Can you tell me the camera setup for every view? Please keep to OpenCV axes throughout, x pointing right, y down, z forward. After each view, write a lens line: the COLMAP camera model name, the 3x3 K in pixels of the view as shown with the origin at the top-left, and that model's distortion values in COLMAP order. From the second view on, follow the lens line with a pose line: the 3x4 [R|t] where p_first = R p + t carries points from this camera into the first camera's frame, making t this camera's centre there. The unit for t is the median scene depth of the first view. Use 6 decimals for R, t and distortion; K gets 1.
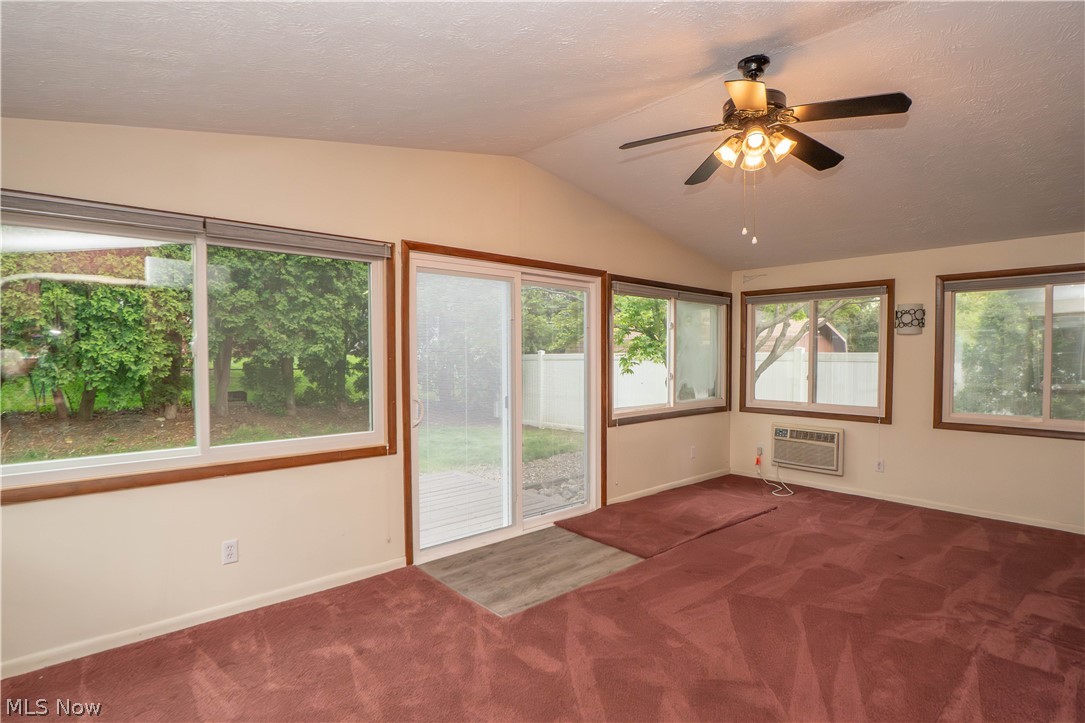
lens RADIAL K [[536.9, 0, 535.3], [0, 536.9, 368.8], [0, 0, 1]] dist [-0.042842, 0.006771]
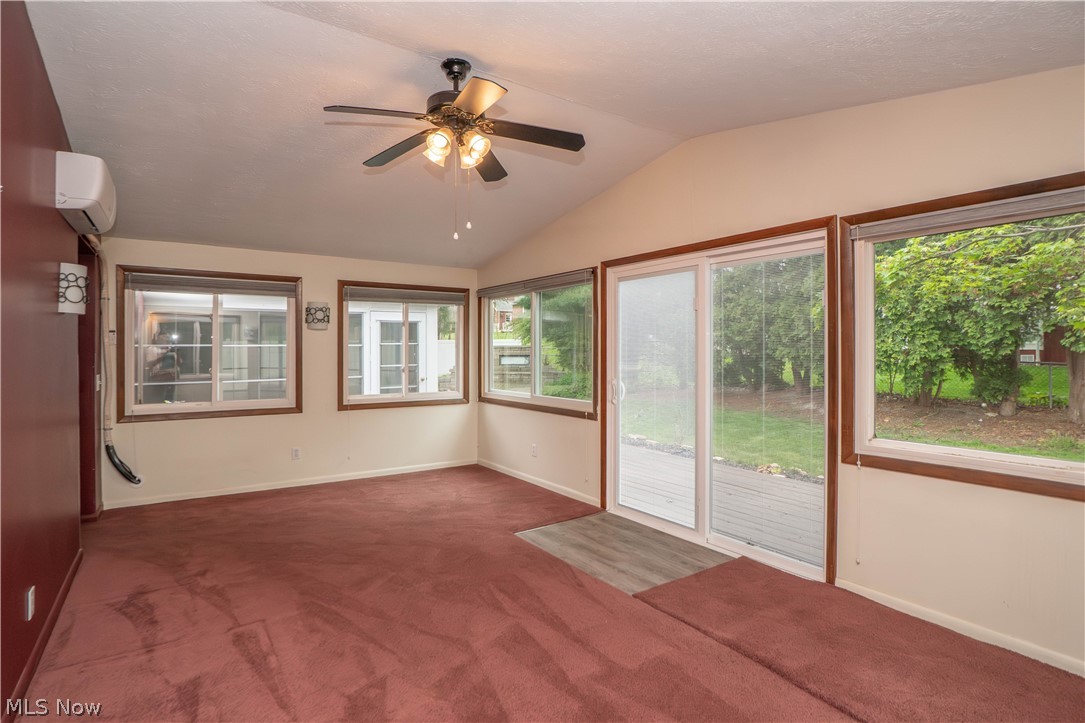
lens RADIAL K [[536.9, 0, 535.3], [0, 536.9, 368.8], [0, 0, 1]] dist [-0.042842, 0.006771]
pose [[-0.120164, 0.040271, -0.991937, 1.085072], [-0.022062, 0.998822, 0.043223, -0.027799], [0.992509, 0.027078, -0.119134, 0.990506]]
